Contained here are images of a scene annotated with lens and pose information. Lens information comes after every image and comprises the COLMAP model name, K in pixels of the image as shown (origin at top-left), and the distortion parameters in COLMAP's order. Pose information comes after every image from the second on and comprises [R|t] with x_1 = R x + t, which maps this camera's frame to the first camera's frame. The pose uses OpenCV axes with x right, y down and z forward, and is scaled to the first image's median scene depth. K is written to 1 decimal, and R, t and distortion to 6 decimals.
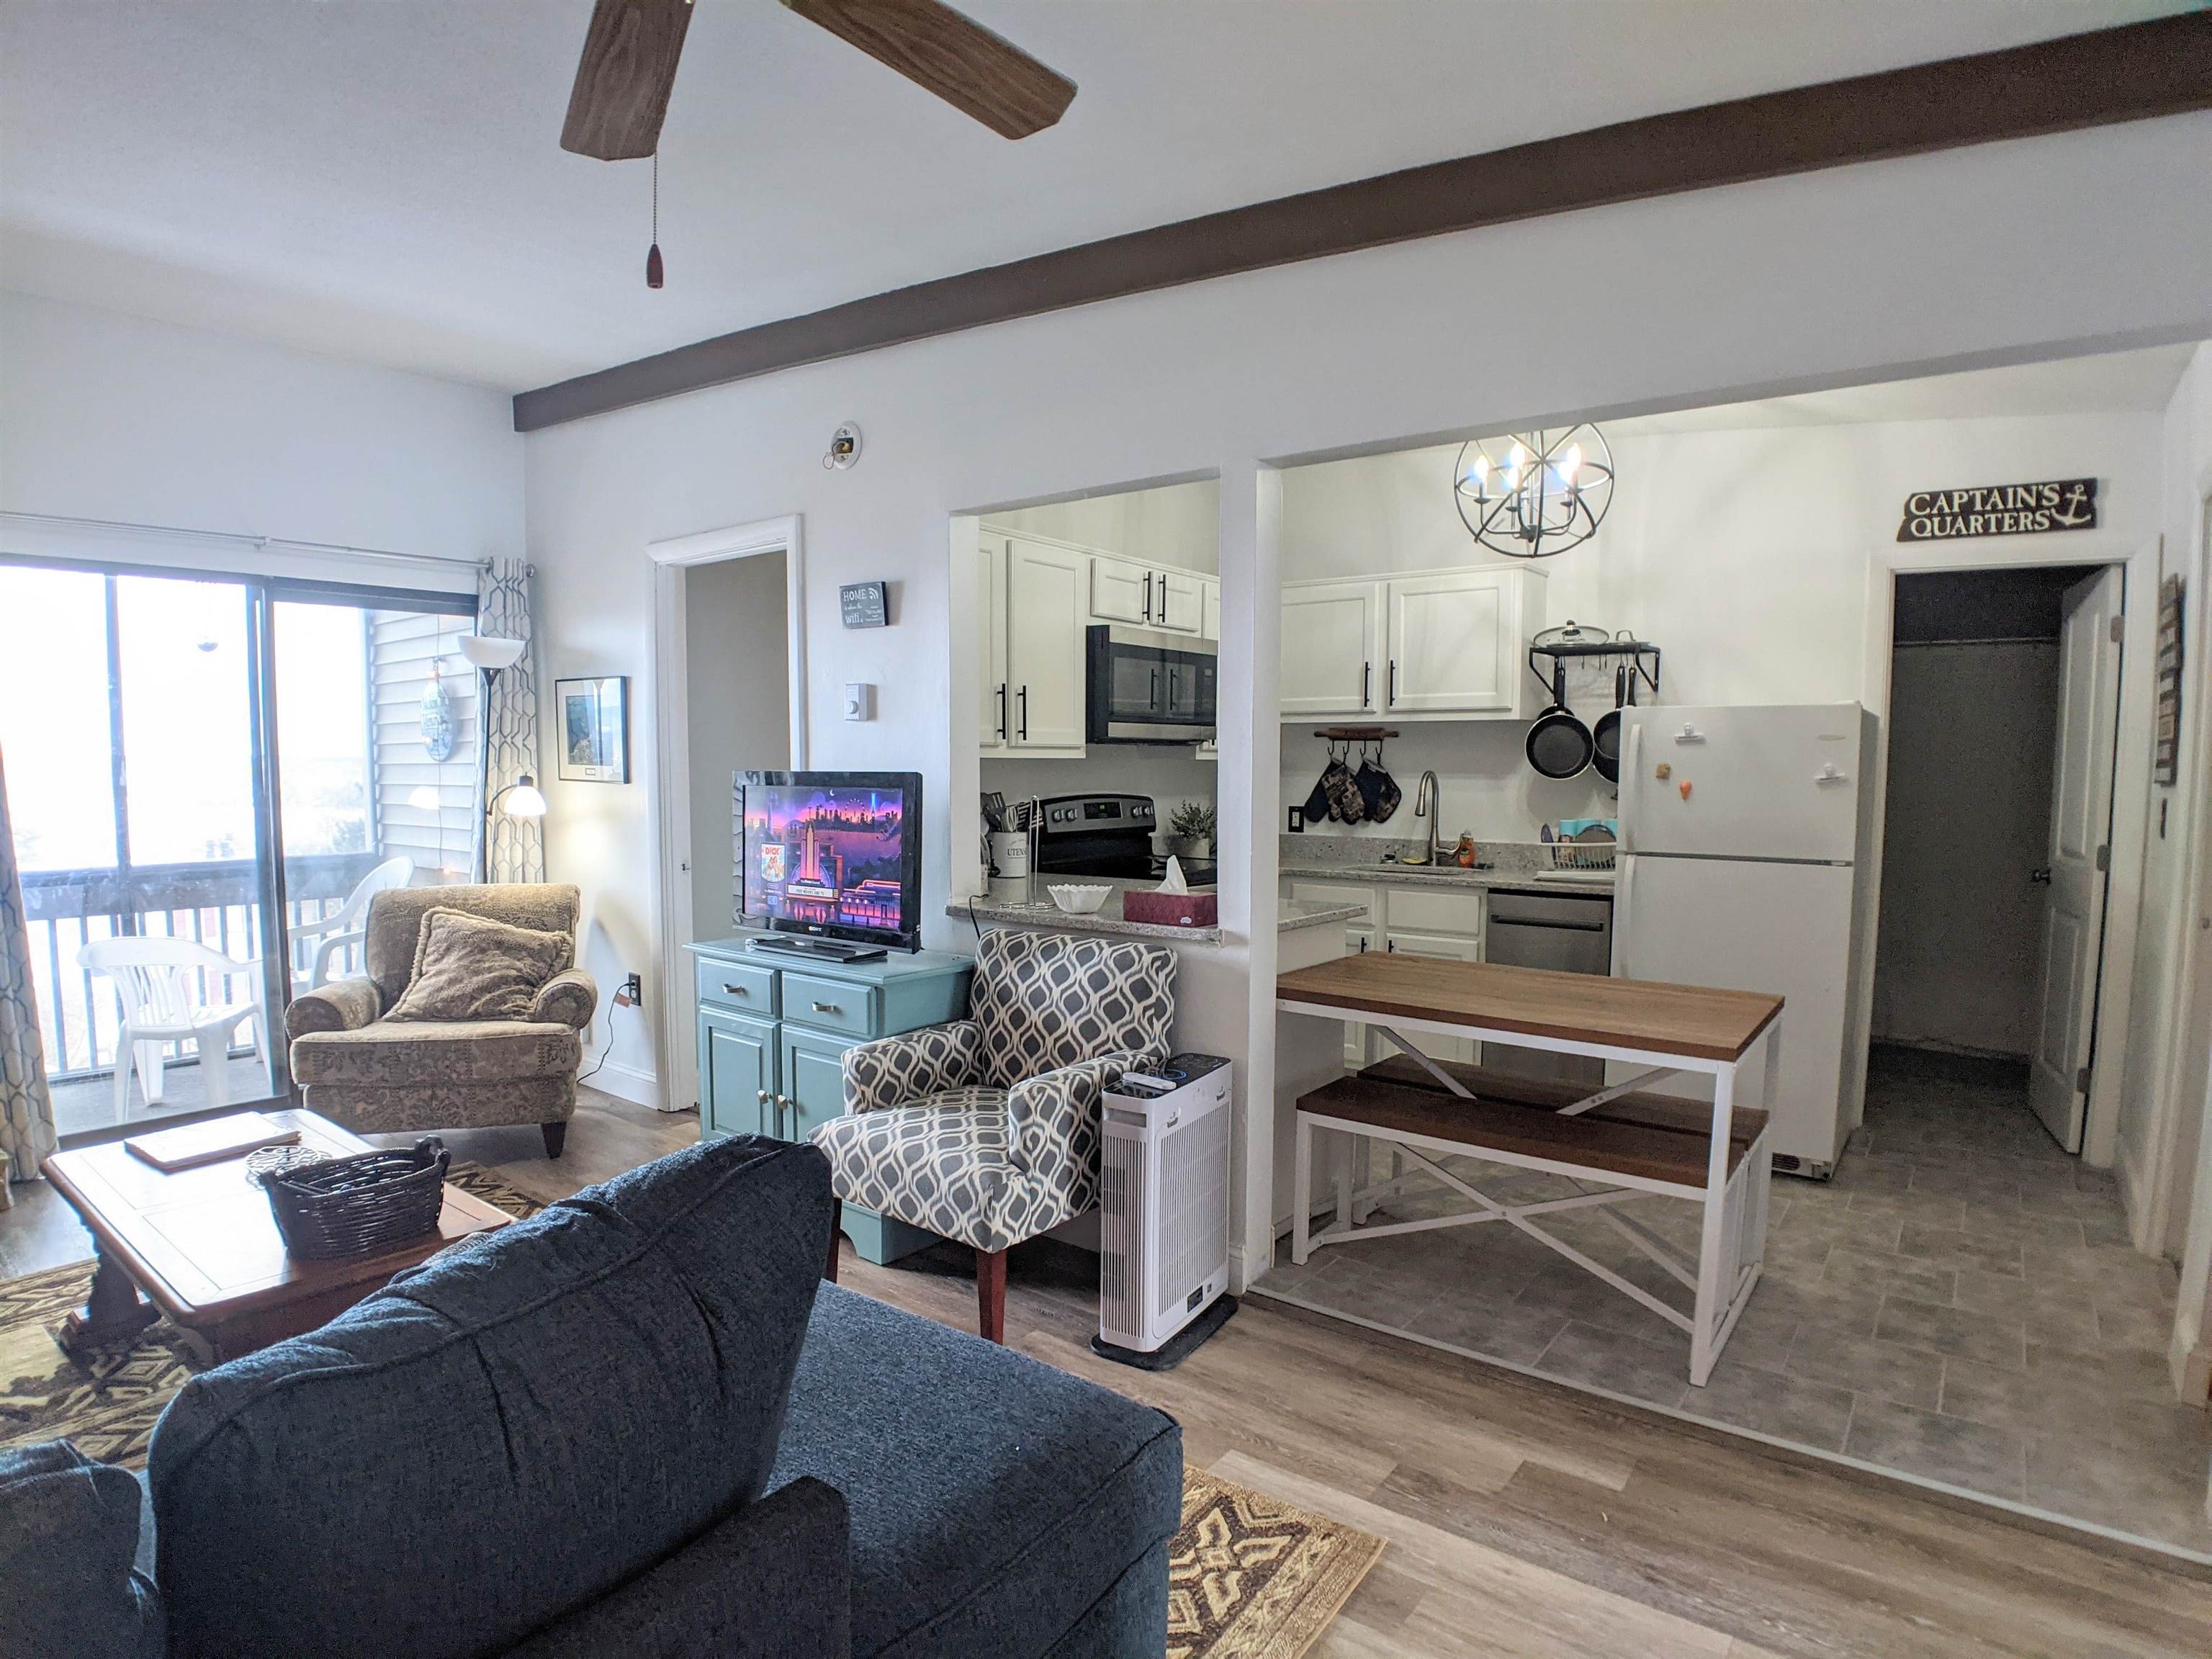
lens RADIAL K [[1234.1, 0, 1101.4], [0, 1234.1, 861.3], [0, 0, 1]] dist [-0.089888, 0.015057]
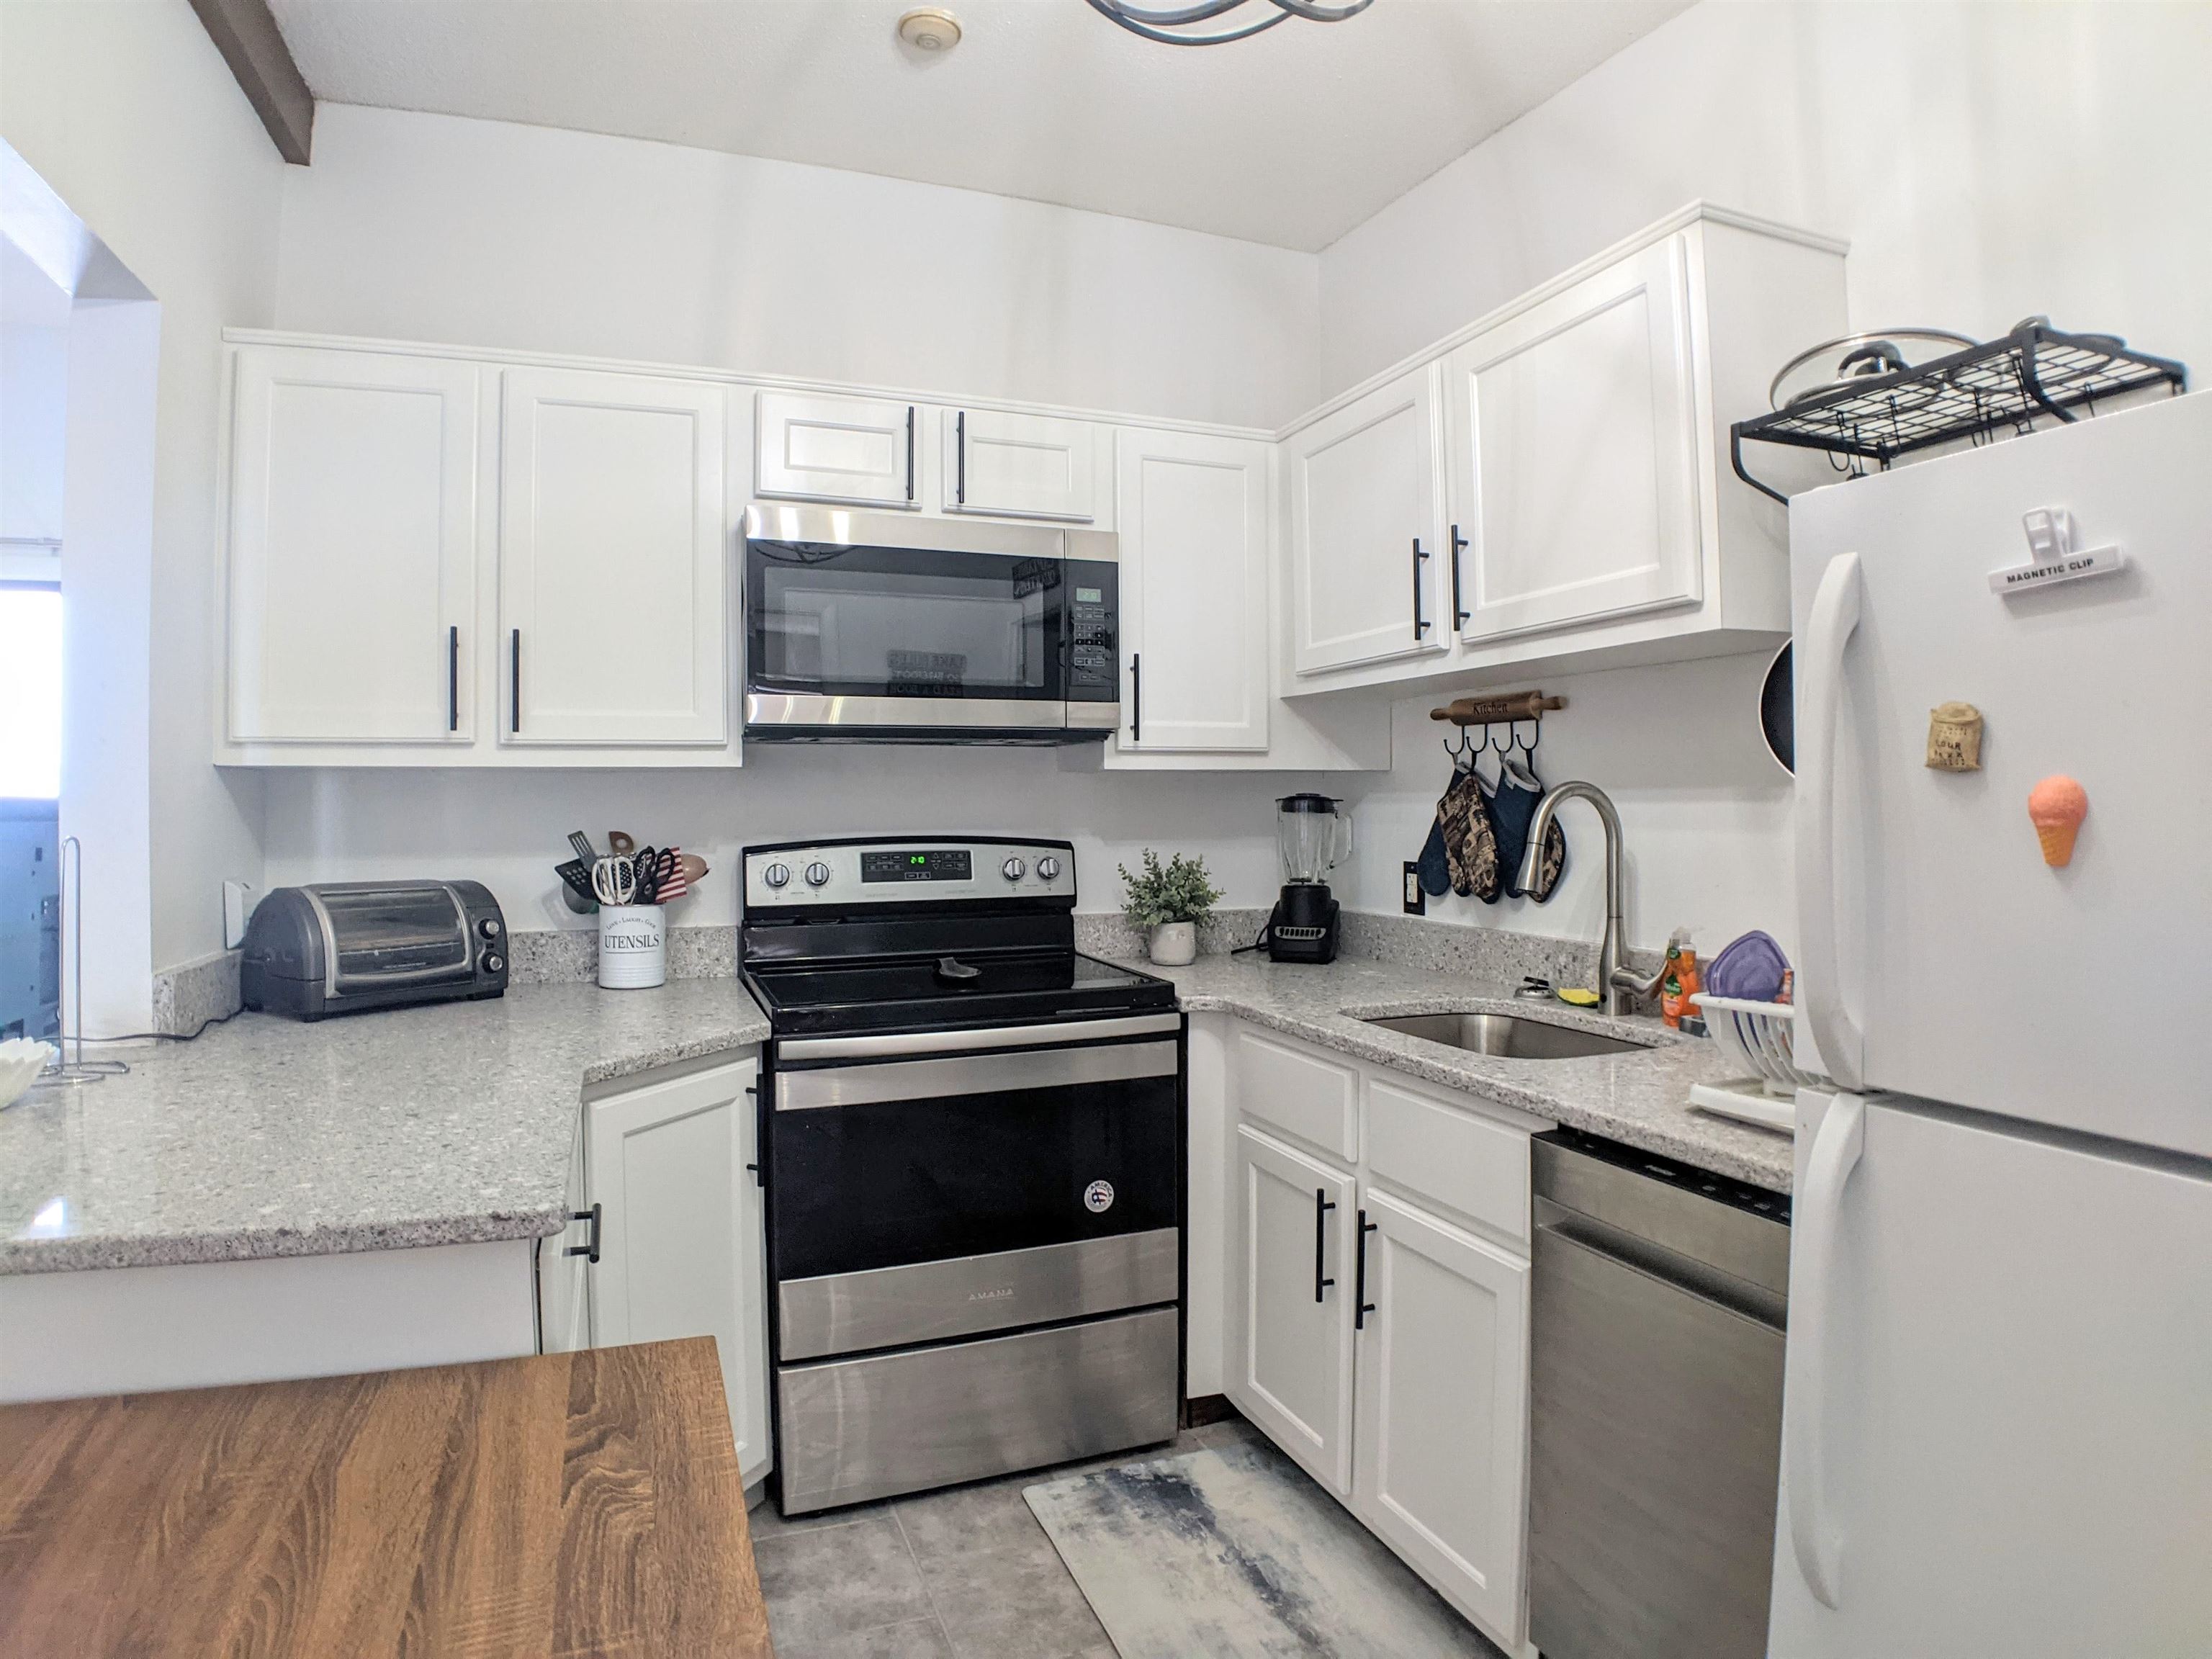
lens RADIAL K [[1232.5, 0, 1098.6], [0, 1232.5, 802.3], [0, 0, 1]] dist [-0.052286, -0.000077]
pose [[0.848991, -0.009179, -0.528328, 0.346332], [-0.033366, 0.996923, -0.070937, -0.032565], [0.527353, 0.077854, 0.846072, 0.567153]]
